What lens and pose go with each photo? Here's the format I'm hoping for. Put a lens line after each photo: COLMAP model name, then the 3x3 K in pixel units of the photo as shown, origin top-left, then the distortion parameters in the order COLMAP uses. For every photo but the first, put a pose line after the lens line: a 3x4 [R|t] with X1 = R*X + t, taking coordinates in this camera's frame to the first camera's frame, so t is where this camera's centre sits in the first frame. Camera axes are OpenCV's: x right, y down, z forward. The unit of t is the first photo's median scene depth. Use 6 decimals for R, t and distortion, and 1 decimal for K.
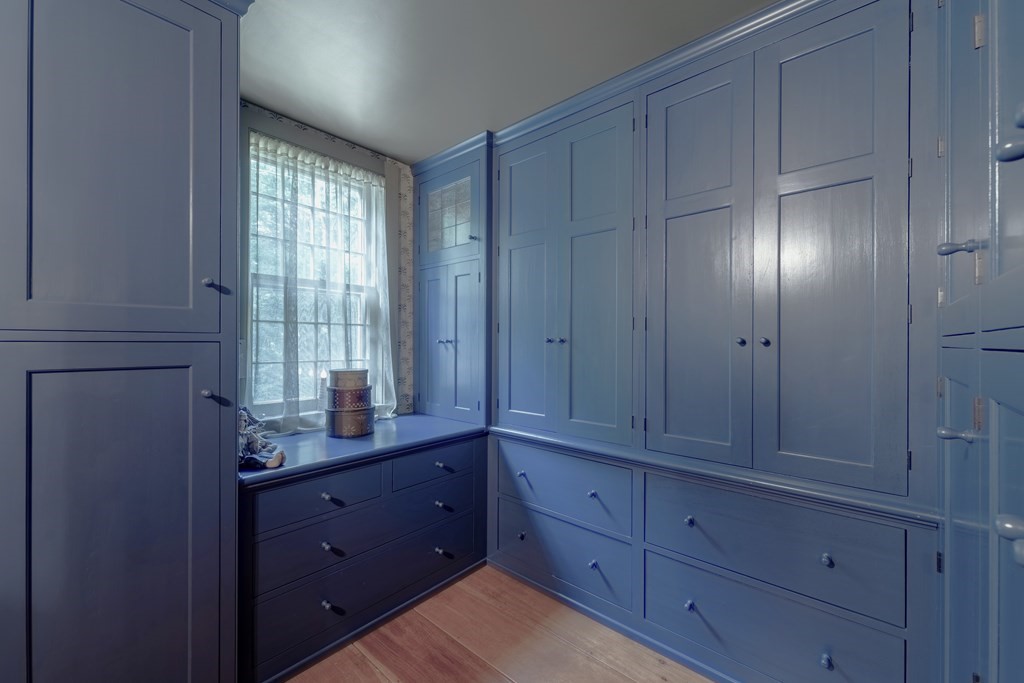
lens RADIAL K [[414.5, 0, 511.1], [0, 414.5, 340.6], [0, 0, 1]] dist [0.001196, -0.000184]
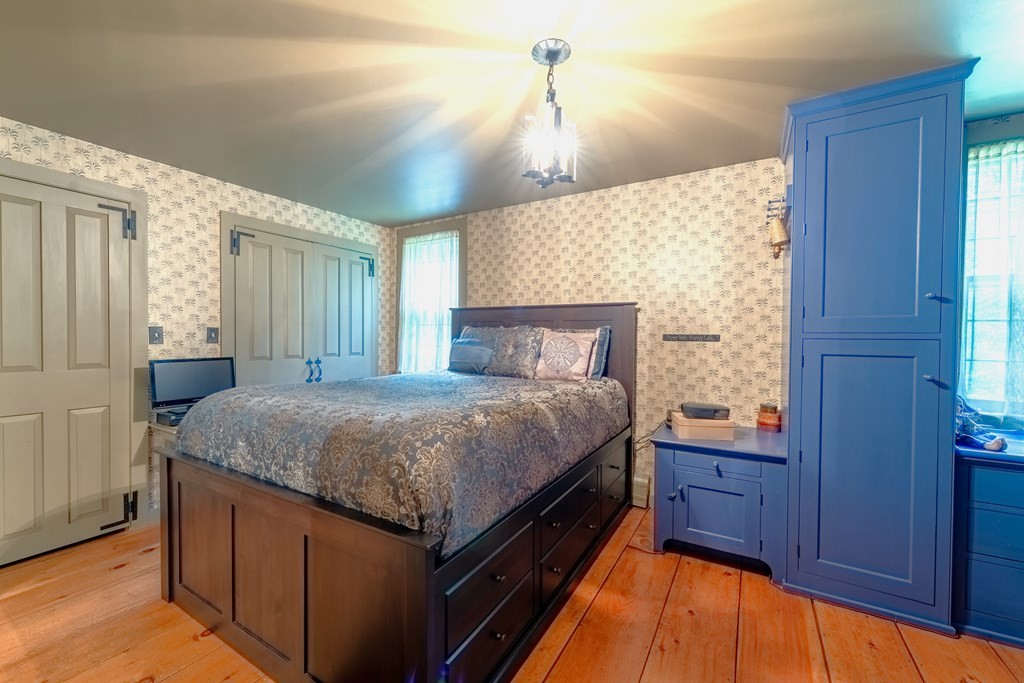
lens RADIAL K [[414.5, 0, 511.0], [0, 414.5, 342.3], [0, 0, 1]] dist [0.001196, -0.000184]
pose [[0.193392, 0.014038, -0.981021, 0.289204], [-0.005757, 0.999897, 0.013174, 0.001379], [0.981105, 0.003100, 0.193452, -0.523923]]
